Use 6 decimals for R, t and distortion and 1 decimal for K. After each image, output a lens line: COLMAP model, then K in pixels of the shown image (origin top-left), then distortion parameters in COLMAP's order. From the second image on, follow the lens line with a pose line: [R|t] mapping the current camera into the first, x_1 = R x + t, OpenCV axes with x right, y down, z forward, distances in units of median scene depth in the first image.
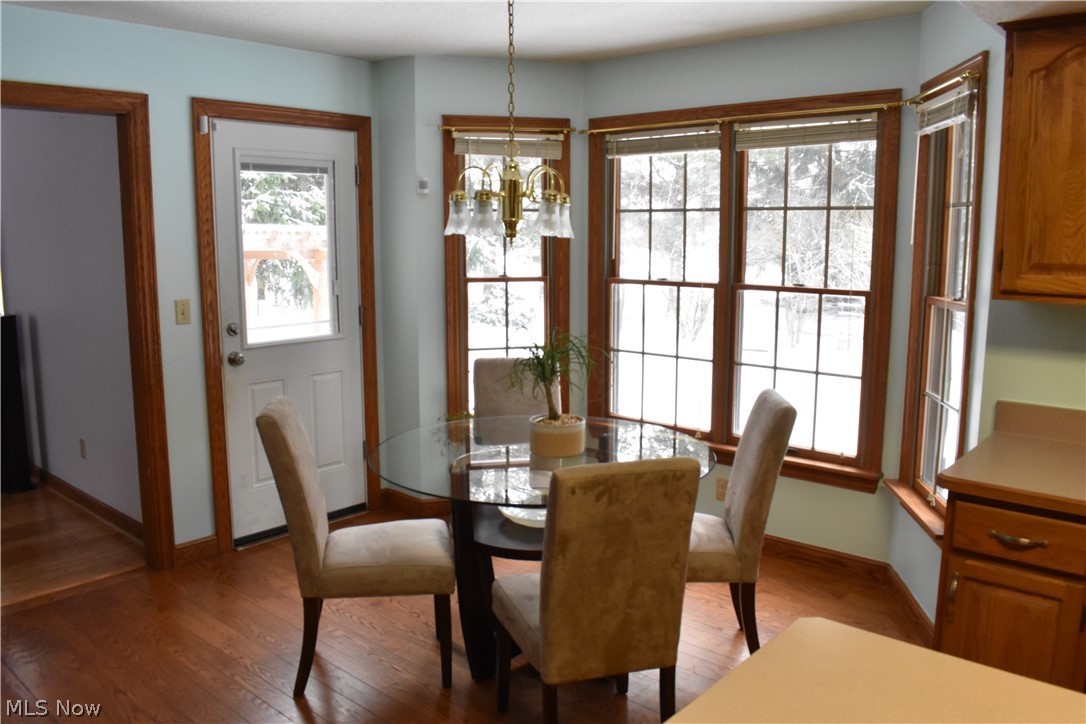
lens RADIAL K [[862.9, 0, 545.1], [0, 862.9, 360.0], [0, 0, 1]] dist [-0.084118, 0.000194]
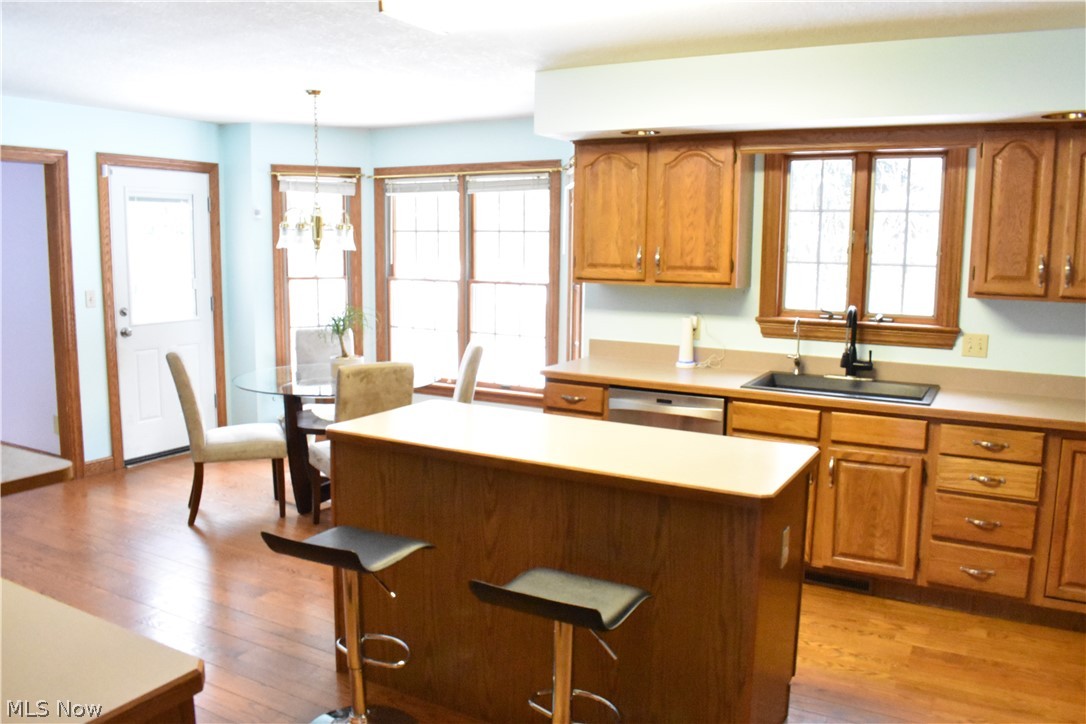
lens RADIAL K [[862.9, 0, 545.1], [0, 862.9, 360.0], [0, 0, 1]] dist [-0.084118, 0.000194]
pose [[0.978845, -0.016674, 0.203925, 0.038889], [0.019087, 0.999769, -0.009870, 0.075223], [-0.203713, 0.013553, 0.978937, -0.554964]]
